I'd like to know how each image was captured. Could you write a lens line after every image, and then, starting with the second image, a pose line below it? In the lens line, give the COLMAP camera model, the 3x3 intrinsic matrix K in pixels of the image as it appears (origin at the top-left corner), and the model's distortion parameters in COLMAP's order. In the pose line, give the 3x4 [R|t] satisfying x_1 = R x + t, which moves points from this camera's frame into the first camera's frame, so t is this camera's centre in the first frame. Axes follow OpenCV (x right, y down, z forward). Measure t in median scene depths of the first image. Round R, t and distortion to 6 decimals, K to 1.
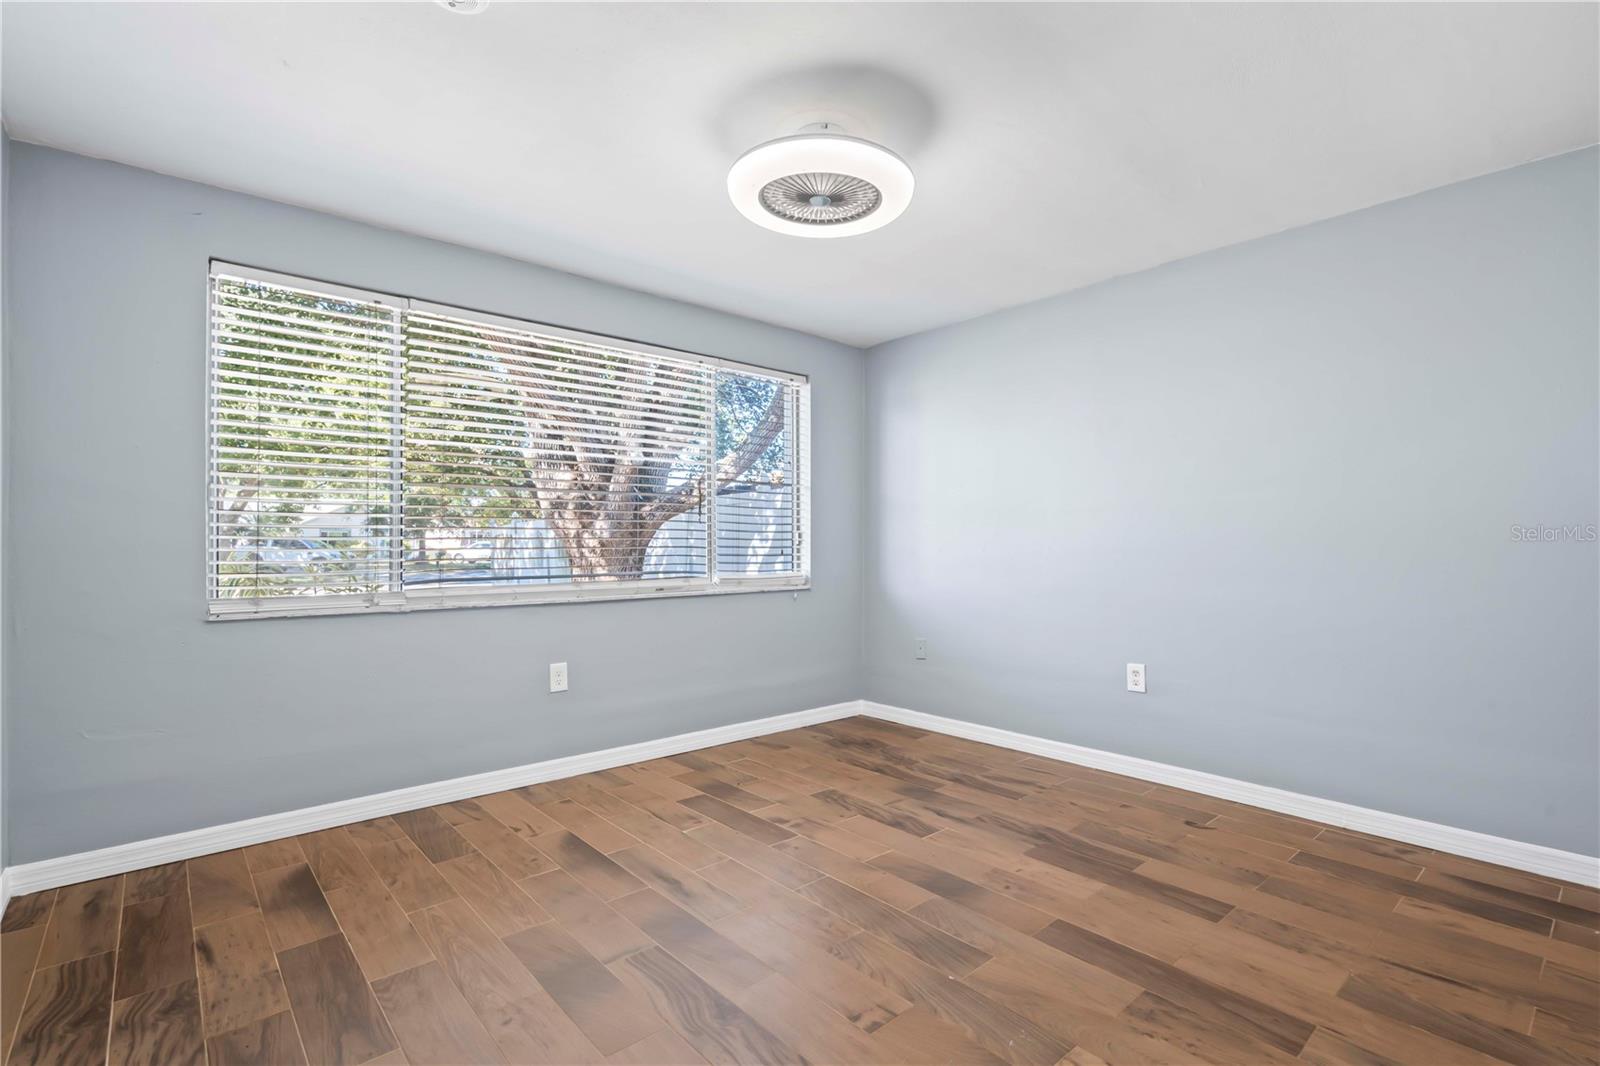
lens RADIAL K [[726.9, 0, 788.5], [0, 726.9, 543.7], [0, 0, 1]] dist [-0.007457, 0.003628]
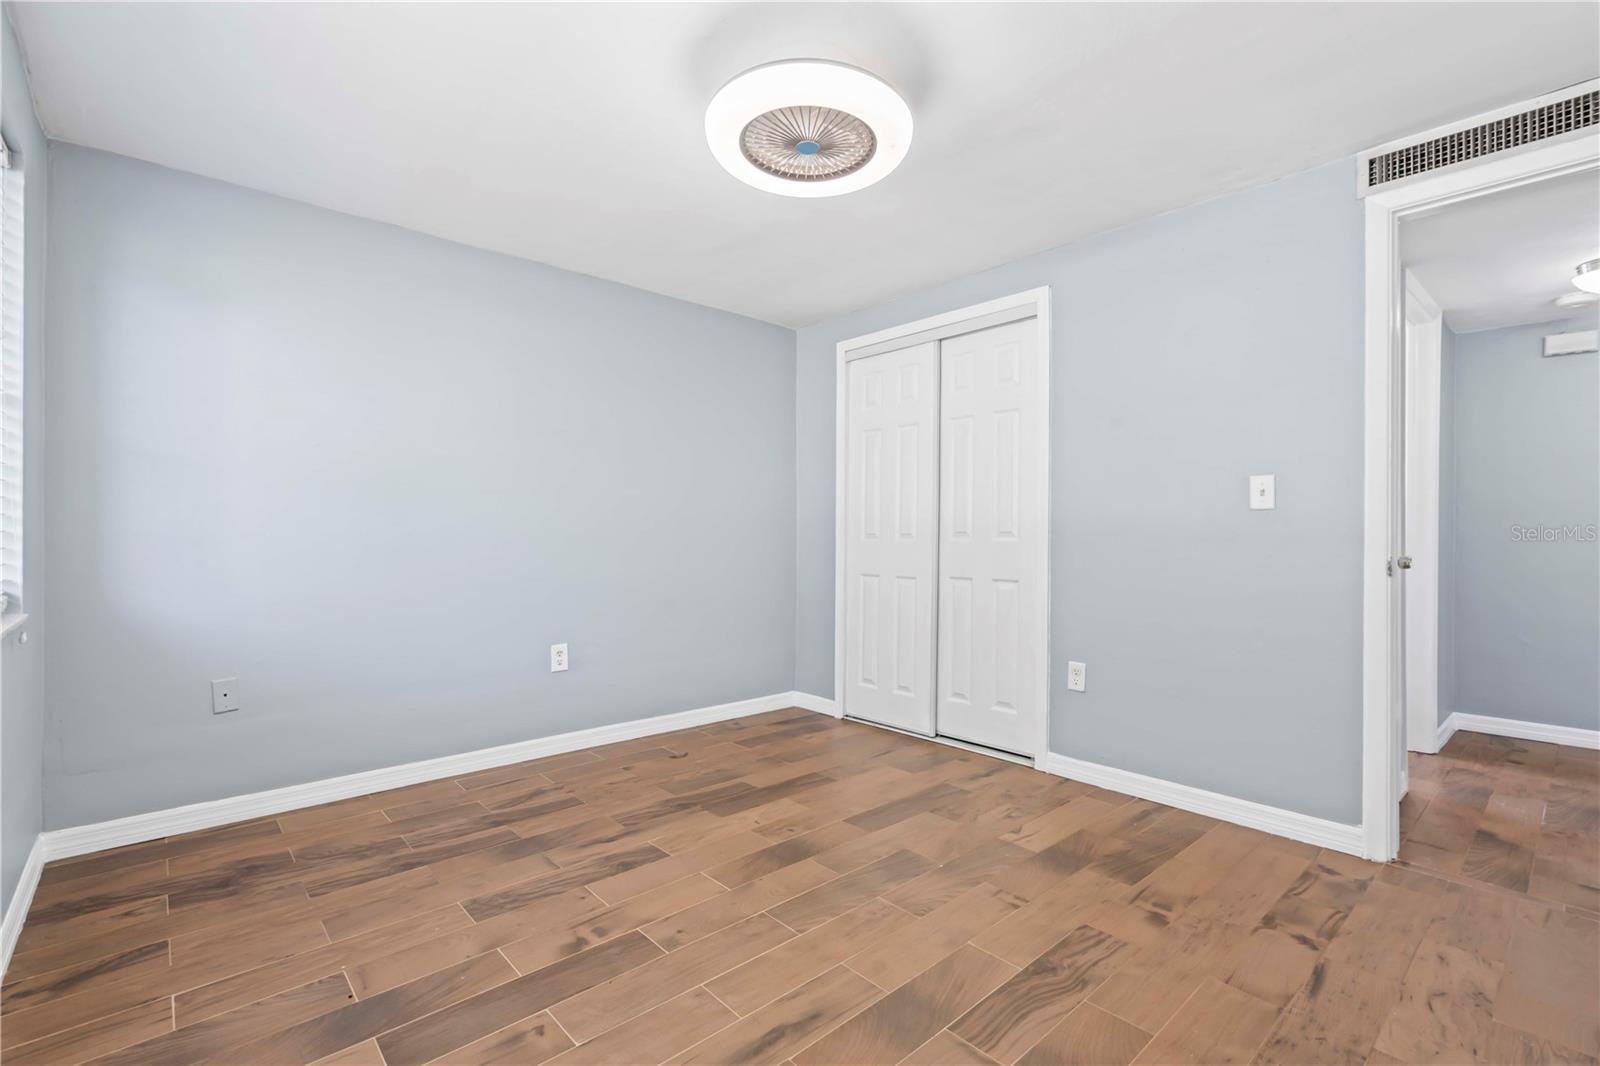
lens RADIAL K [[726.9, 0, 787.8], [0, 726.9, 530.3], [0, 0, 1]] dist [-0.007457, 0.003628]
pose [[-0.012665, 0.005368, 0.999905, -0.656471], [-0.007842, 0.999954, -0.005467, 0.006292], [-0.999889, -0.007911, -0.012623, 0.796611]]
